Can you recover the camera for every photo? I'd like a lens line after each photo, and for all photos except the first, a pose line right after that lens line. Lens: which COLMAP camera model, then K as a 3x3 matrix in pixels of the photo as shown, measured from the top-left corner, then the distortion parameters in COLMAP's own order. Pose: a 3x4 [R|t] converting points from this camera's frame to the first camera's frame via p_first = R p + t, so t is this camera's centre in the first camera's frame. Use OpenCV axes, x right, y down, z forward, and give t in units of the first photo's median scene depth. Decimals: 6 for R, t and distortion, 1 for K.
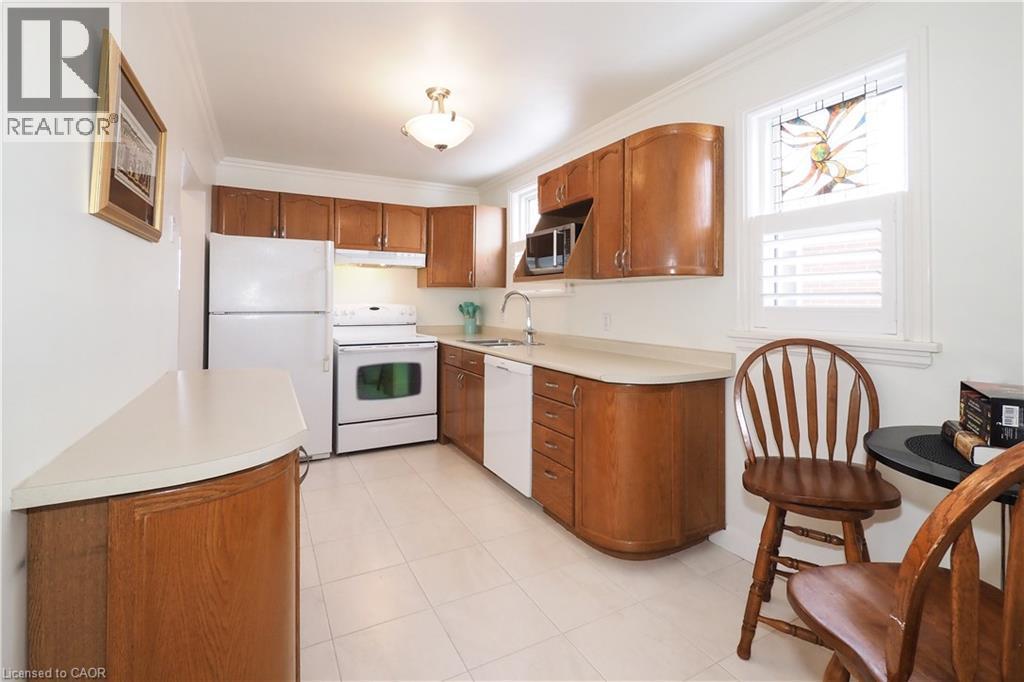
lens RADIAL K [[502.5, 0, 609.7], [0, 502.5, 309.6], [0, 0, 1]] dist [0.000310, 0.000133]
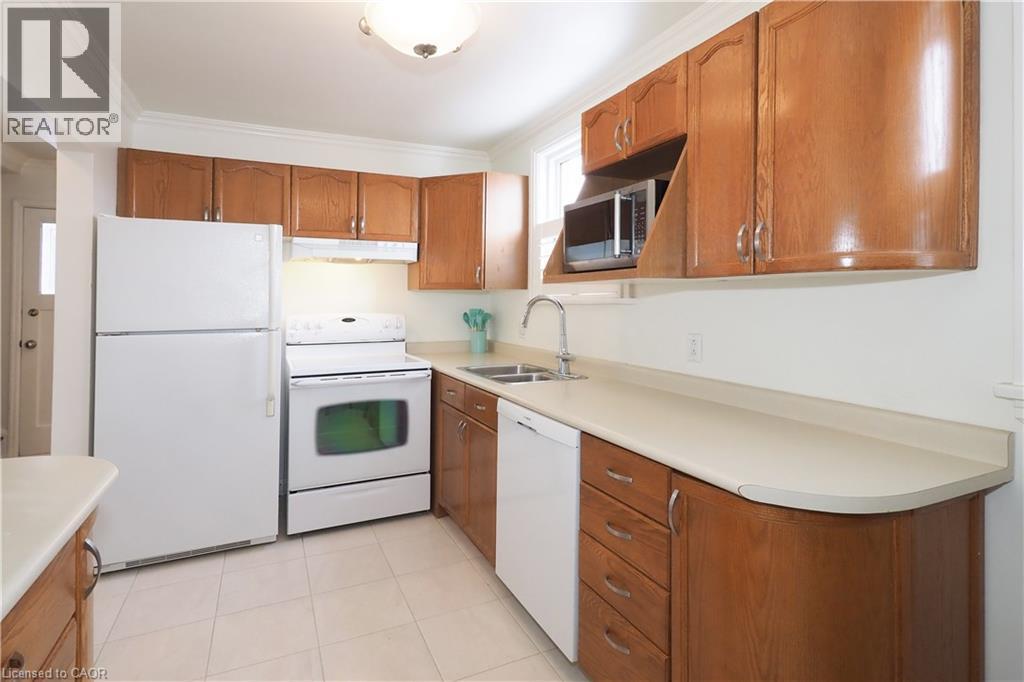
lens RADIAL K [[574.0, 0, 541.5], [0, 574.0, 280.0], [0, 0, 1]] dist [0.000659, 0.001216]
pose [[0.986095, -0.008370, -0.165973, -0.073712], [0.000053, 0.998746, -0.050056, -0.022311], [0.166184, 0.049351, 0.984859, 0.290347]]
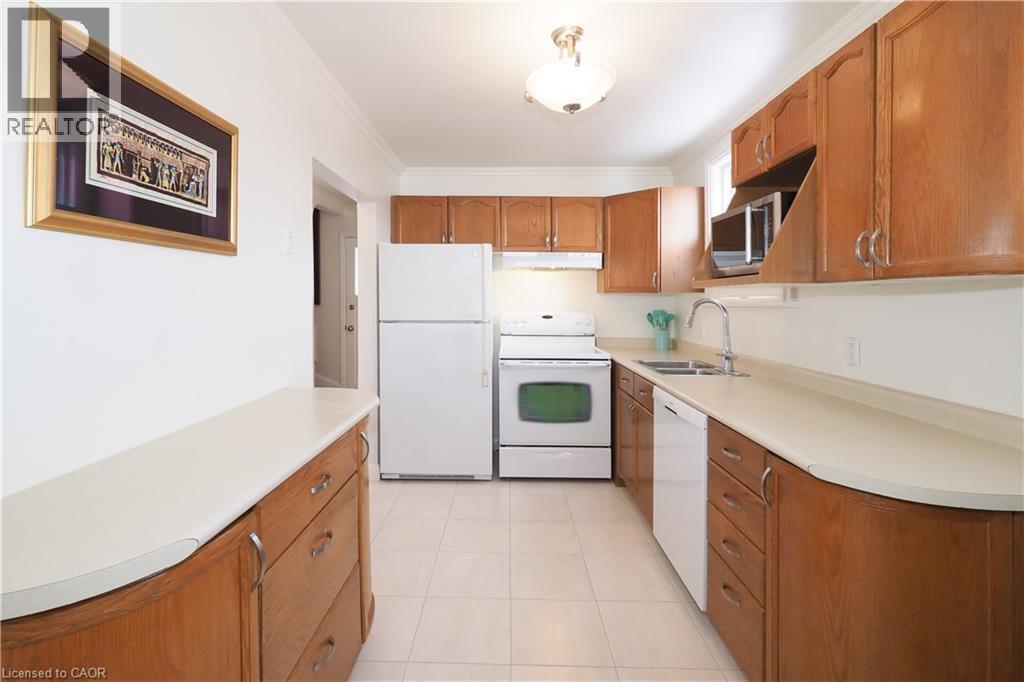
lens RADIAL K [[539.9, 0, 499.8], [0, 539.9, 303.7], [0, 0, 1]] dist [-0.000228, 0.000589]
pose [[0.804647, 0.009128, -0.593684, 0.038333], [-0.016991, 0.999826, -0.007656, -0.020954], [0.593511, 0.016248, 0.804662, 0.225055]]
